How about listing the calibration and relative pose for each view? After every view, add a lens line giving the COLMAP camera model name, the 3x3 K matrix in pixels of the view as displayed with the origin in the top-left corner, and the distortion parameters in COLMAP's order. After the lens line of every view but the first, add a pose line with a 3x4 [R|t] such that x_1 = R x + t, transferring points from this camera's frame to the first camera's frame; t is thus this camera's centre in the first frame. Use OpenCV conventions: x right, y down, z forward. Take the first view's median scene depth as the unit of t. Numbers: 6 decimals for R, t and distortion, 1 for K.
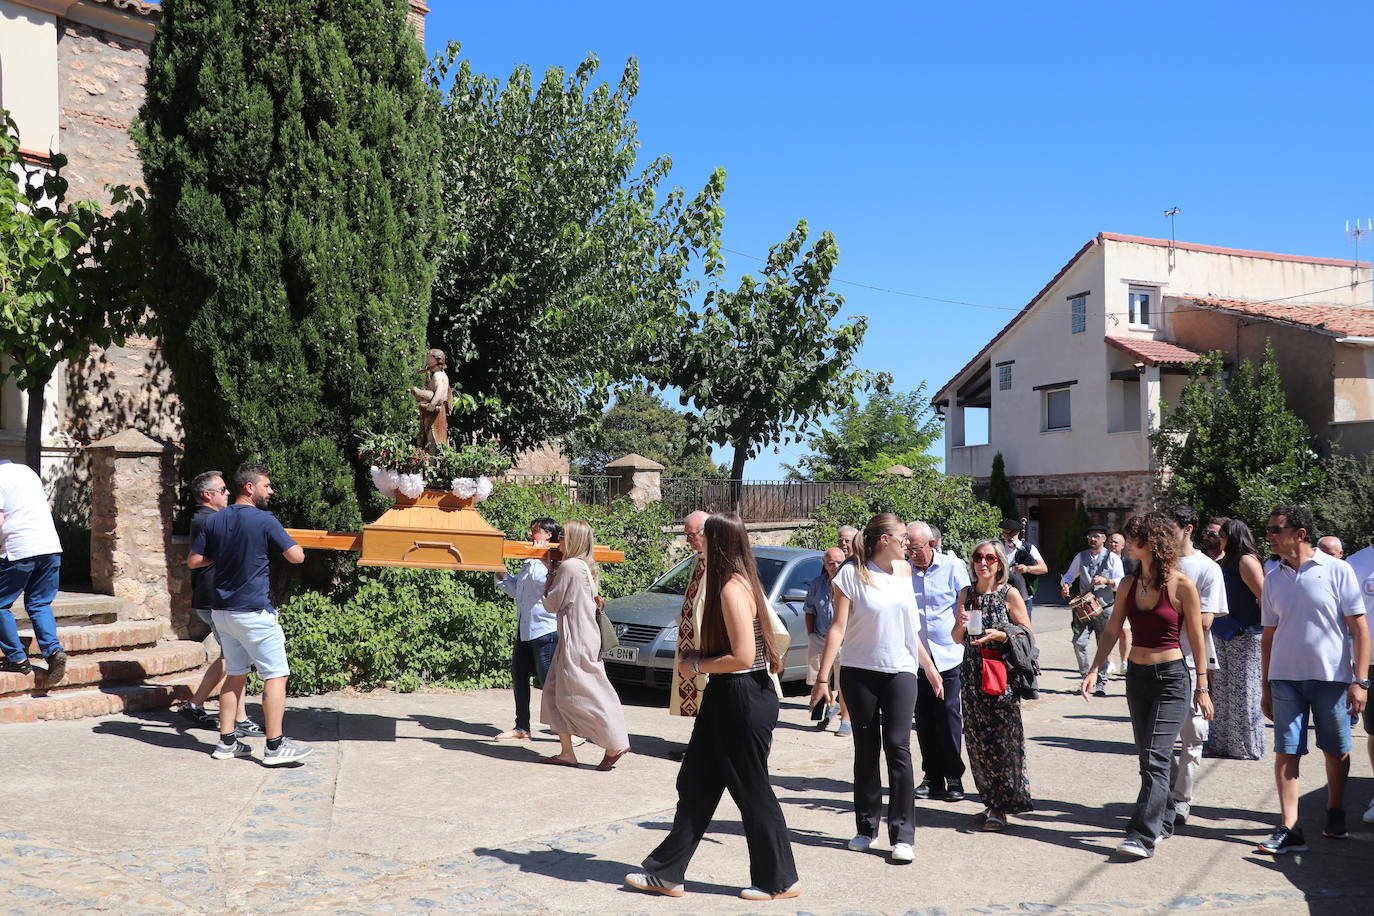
lens RADIAL K [[2476.0, 0, 687.8], [0, 2476.0, 454.5], [0, 0, 1]] dist [0.220183, 0.000000]
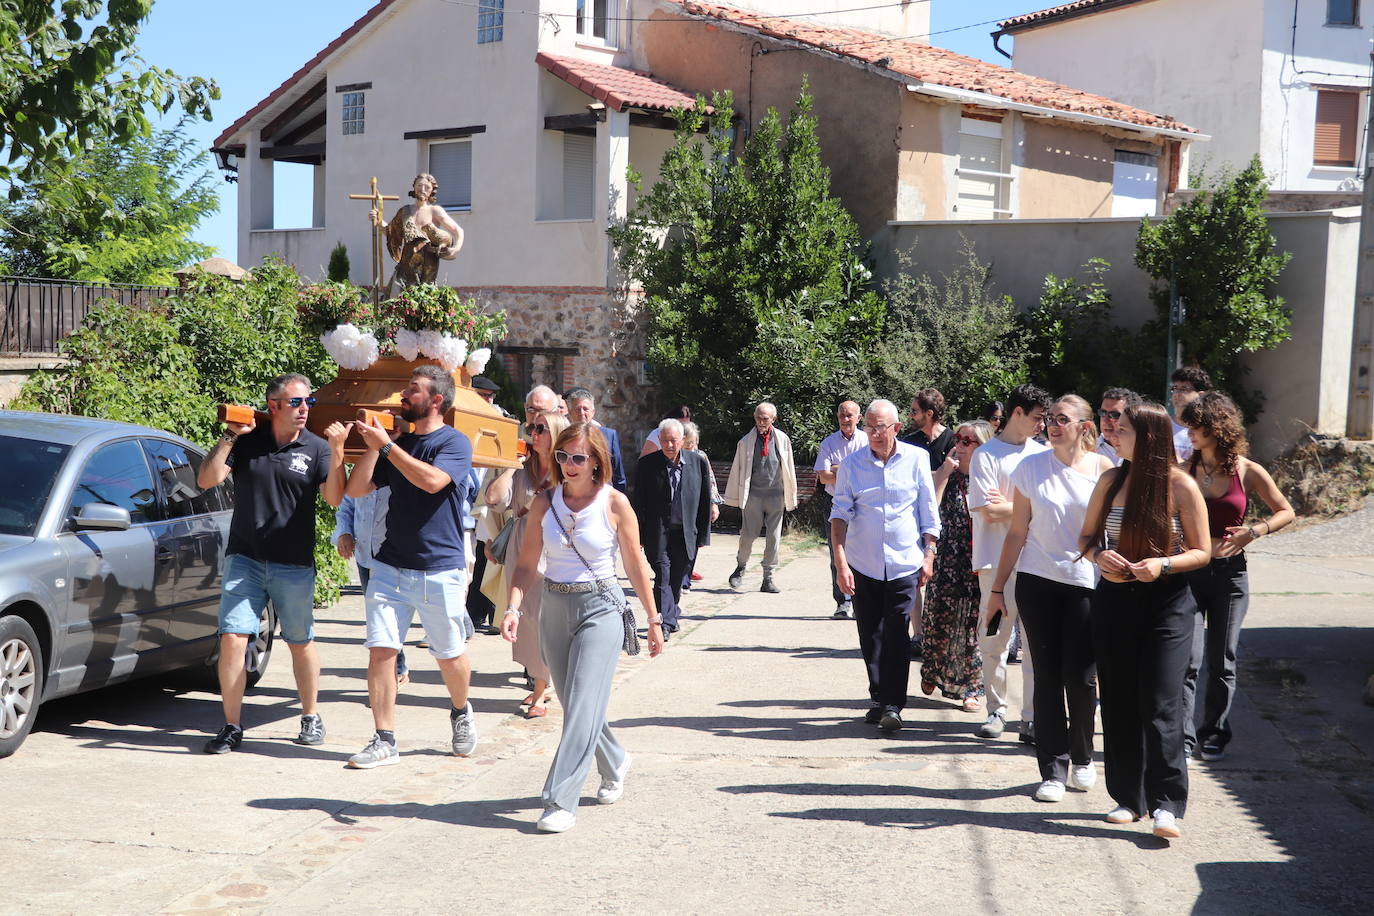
lens RADIAL K [[2476.0, 0, 685.6], [0, 2476.0, 467.5], [0, 0, 1]] dist [0.220183, 0.000000]
pose [[0.879152, 0.006048, 0.476503, -0.080760], [-0.044727, 0.996553, 0.069873, 0.007141], [-0.474438, -0.082741, 0.876392, 0.470615]]
